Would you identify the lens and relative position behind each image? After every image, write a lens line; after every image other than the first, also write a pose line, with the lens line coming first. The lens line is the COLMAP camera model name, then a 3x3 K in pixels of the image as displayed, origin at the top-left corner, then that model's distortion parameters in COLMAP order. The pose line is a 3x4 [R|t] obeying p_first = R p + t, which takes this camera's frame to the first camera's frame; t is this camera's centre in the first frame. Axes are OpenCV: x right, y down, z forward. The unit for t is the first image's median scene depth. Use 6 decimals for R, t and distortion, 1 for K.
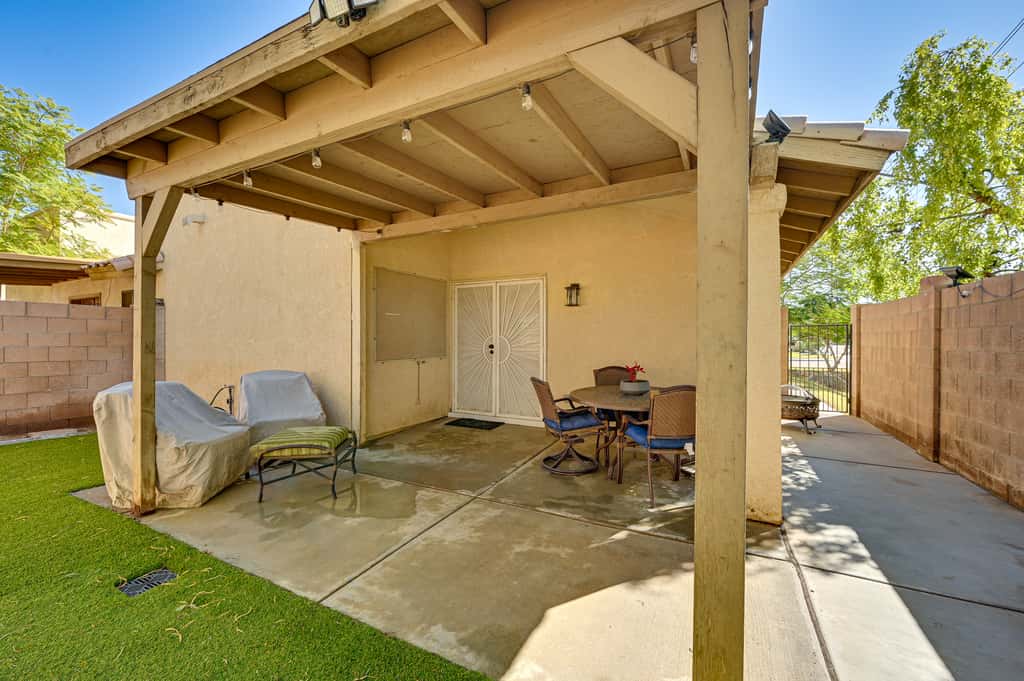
lens RADIAL K [[433.7, 0, 512.0], [0, 433.7, 340.5], [0, 0, 1]] dist [0.000152, 0.000002]
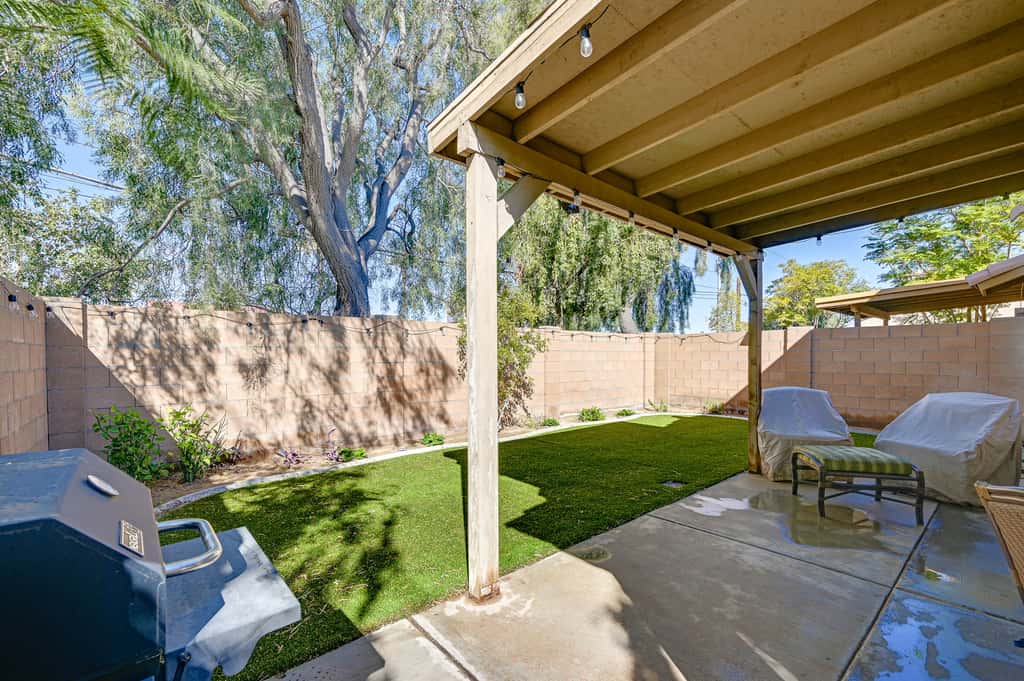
lens RADIAL K [[433.7, 0, 512.0], [0, 433.7, 340.5], [0, 0, 1]] dist [0.000152, 0.000002]
pose [[-0.360959, -0.022917, -0.932300, 1.019725], [-0.010455, 0.999735, -0.020526, -0.022433], [0.932523, 0.002338, -0.361103, 0.864136]]
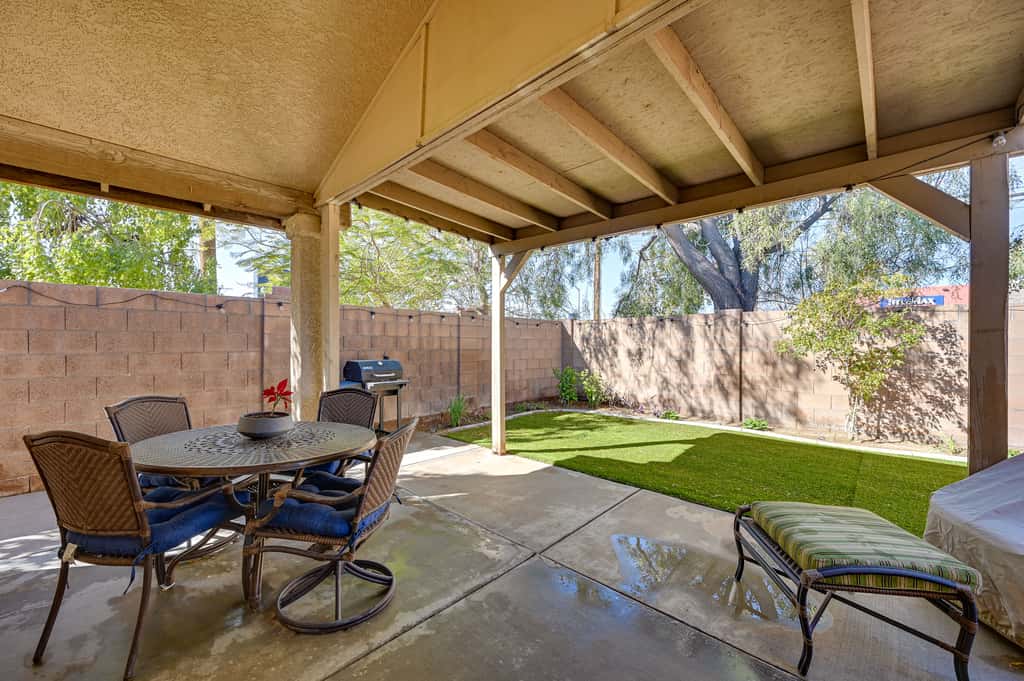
lens RADIAL K [[409.1, 0, 512.0], [0, 409.1, 340.5], [0, 0, 1]] dist [-0.000044, 0.000004]
pose [[-0.963140, -0.005237, 0.268951, -0.296514], [-0.005039, 0.999986, 0.001426, -0.026276], [-0.268955, 0.000018, -0.963153, 2.189050]]
